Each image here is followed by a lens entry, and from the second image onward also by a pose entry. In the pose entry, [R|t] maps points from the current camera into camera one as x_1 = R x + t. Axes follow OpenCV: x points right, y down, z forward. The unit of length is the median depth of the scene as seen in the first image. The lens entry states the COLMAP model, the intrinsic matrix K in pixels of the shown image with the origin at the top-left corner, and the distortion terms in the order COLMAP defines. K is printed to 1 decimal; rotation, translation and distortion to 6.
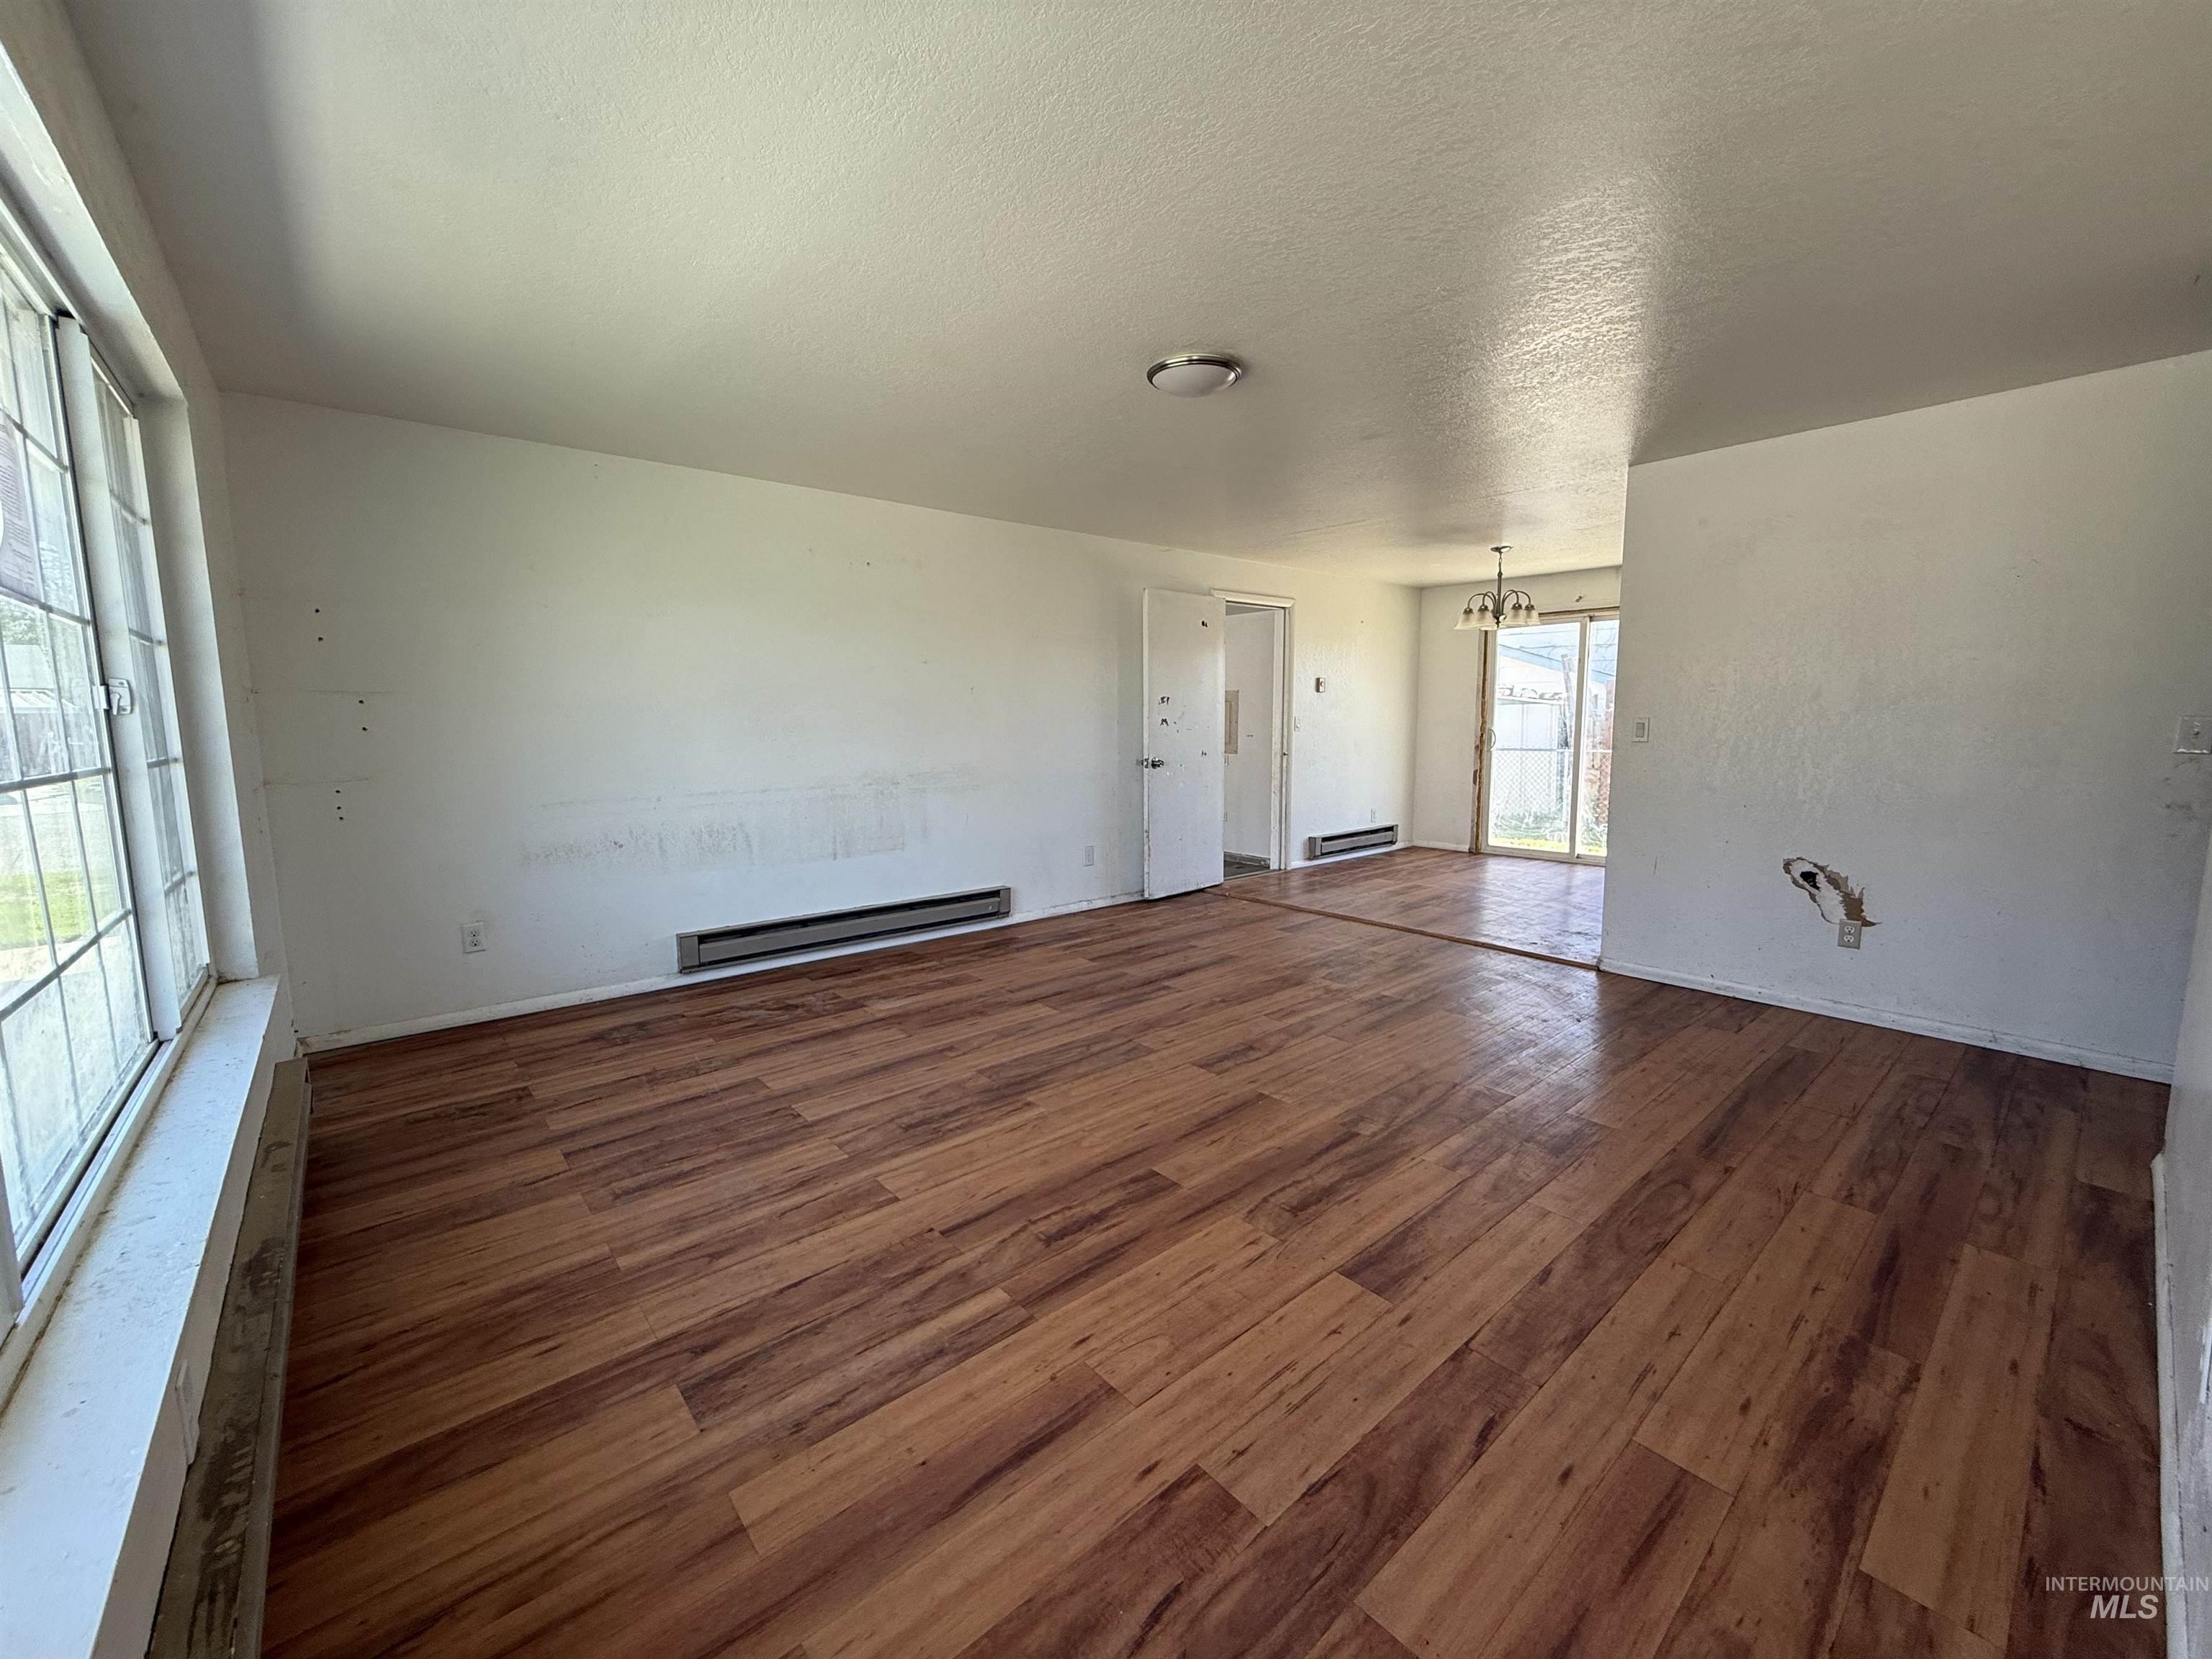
lens RADIAL K [[881.9, 0, 1097.4], [0, 881.9, 827.9], [0, 0, 1]] dist [0.001426, -0.000703]
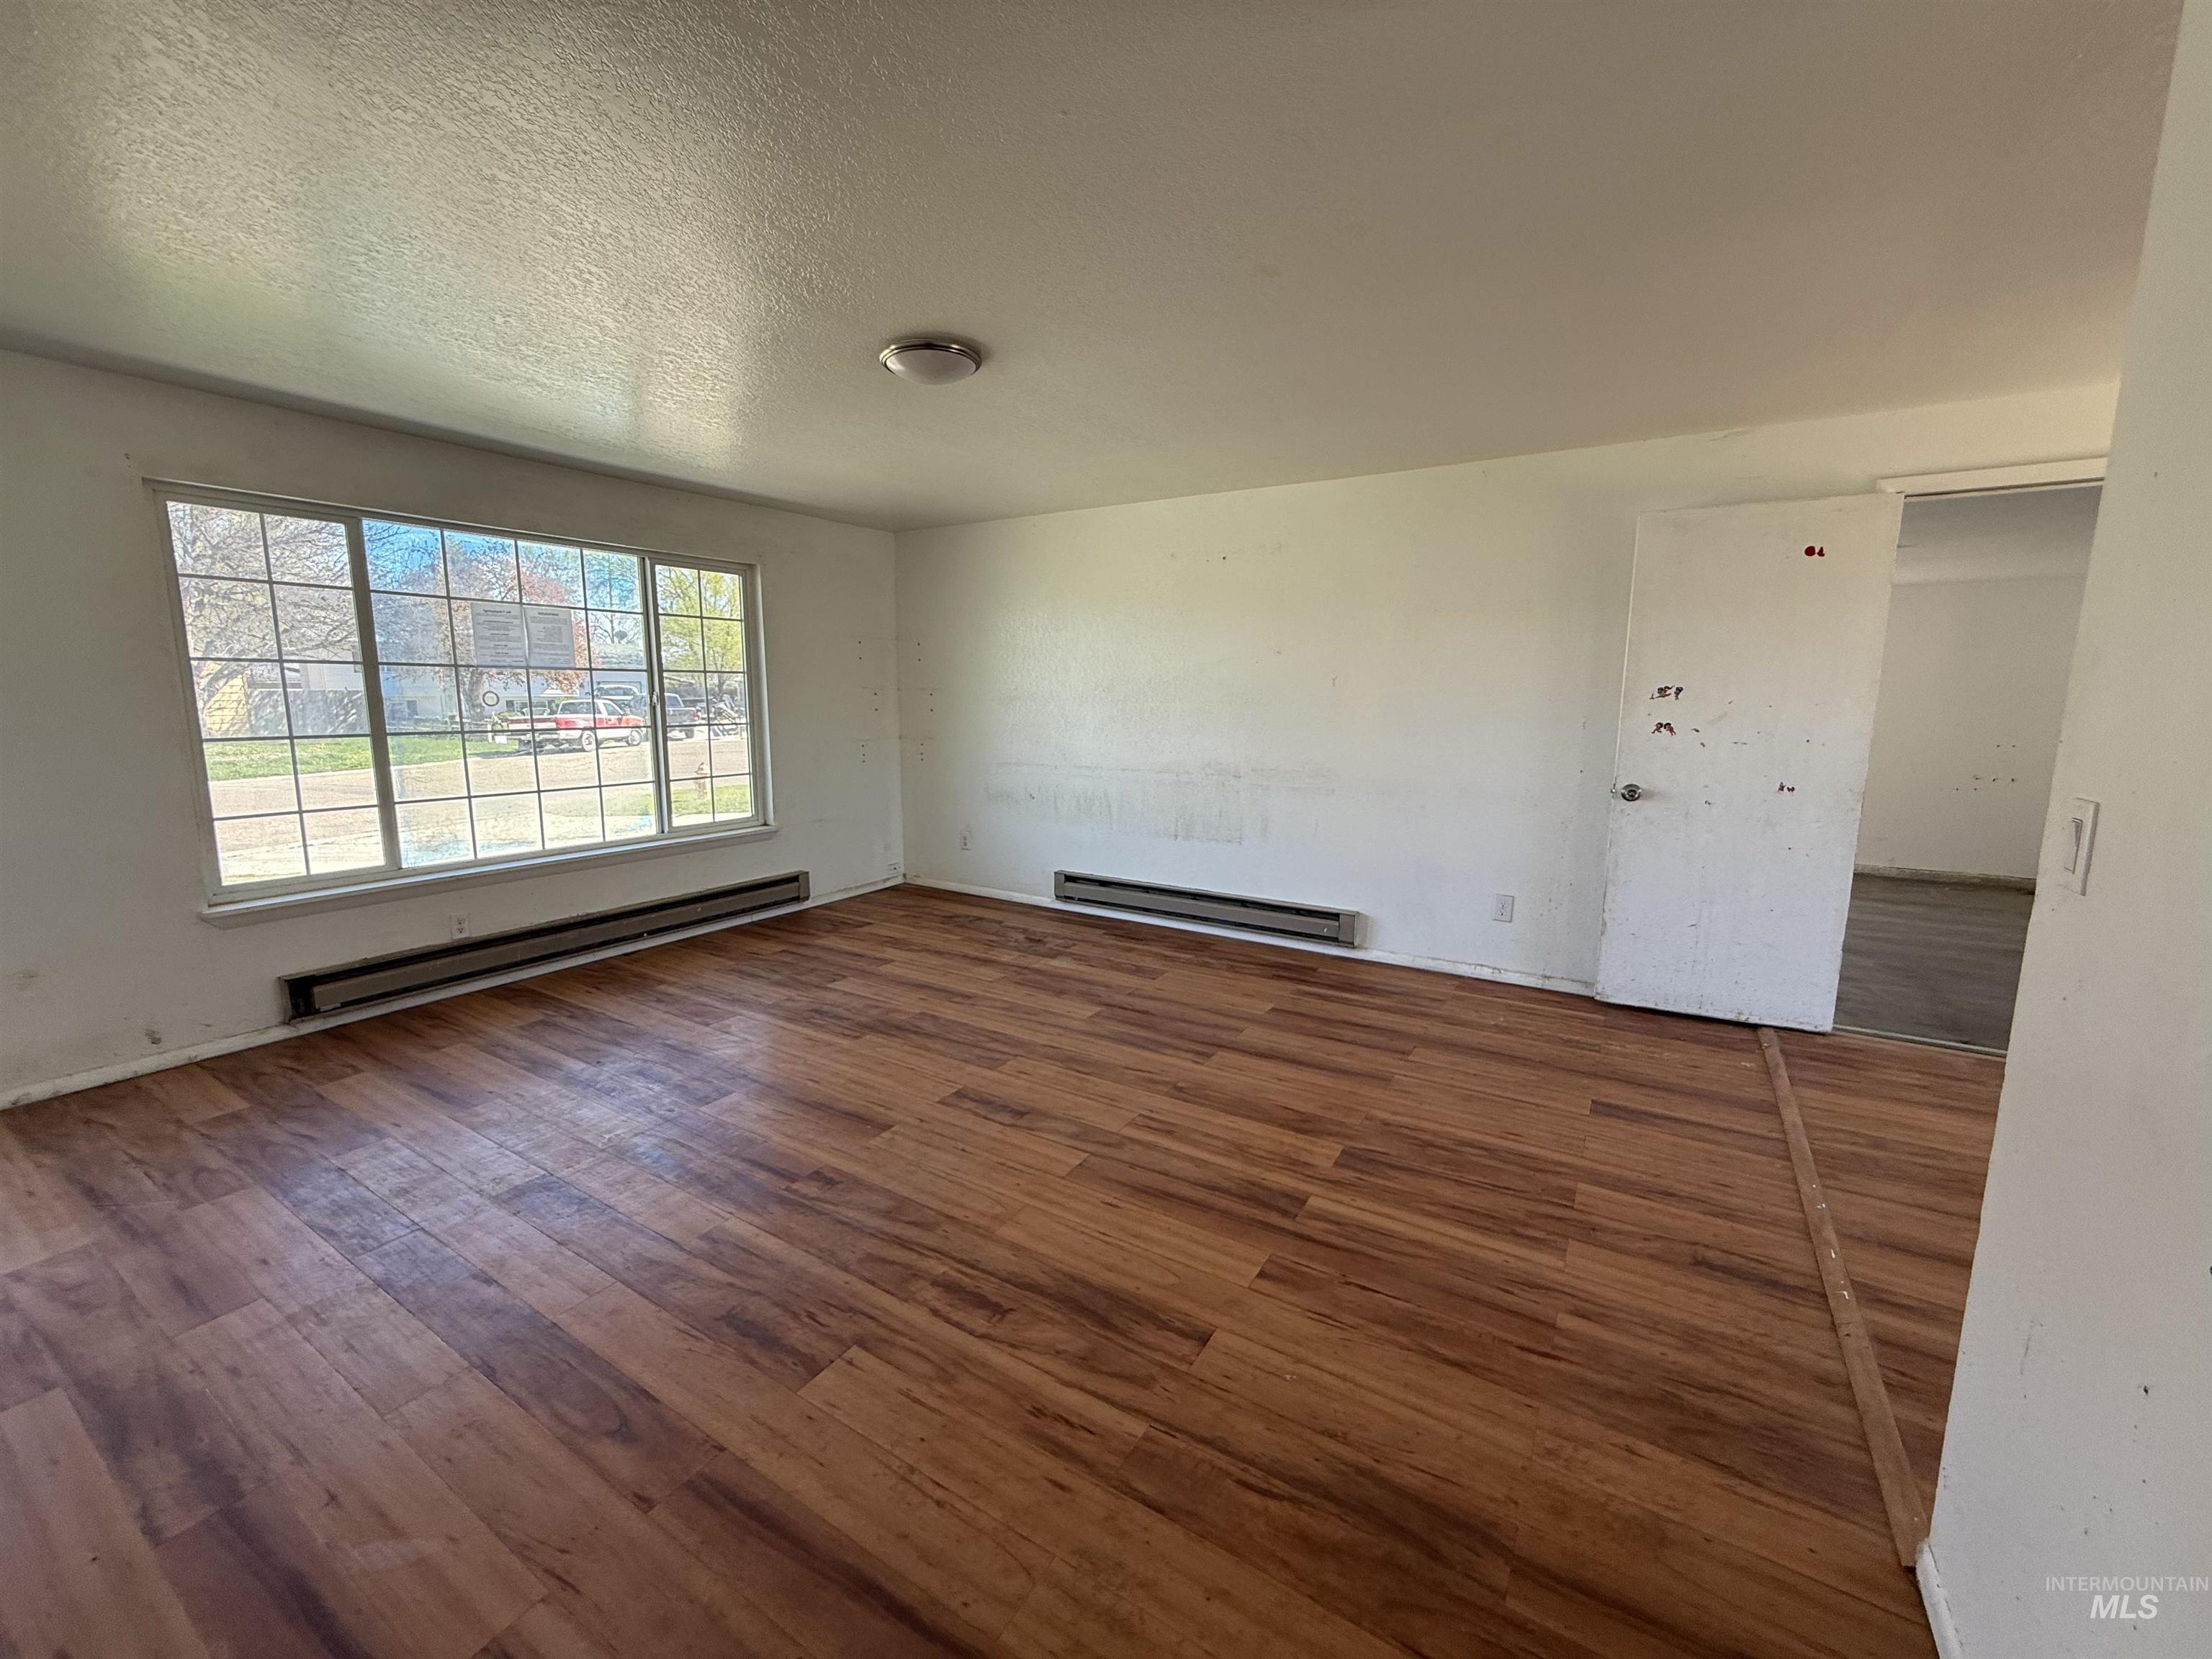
lens RADIAL K [[881.9, 0, 1097.4], [0, 881.9, 827.9], [0, 0, 1]] dist [0.001426, -0.000703]
pose [[0.300803, 0.155206, -0.940972, 0.858158], [-0.124540, 0.984612, 0.122592, -0.123042], [0.945520, 0.080312, 0.315503, 0.696279]]
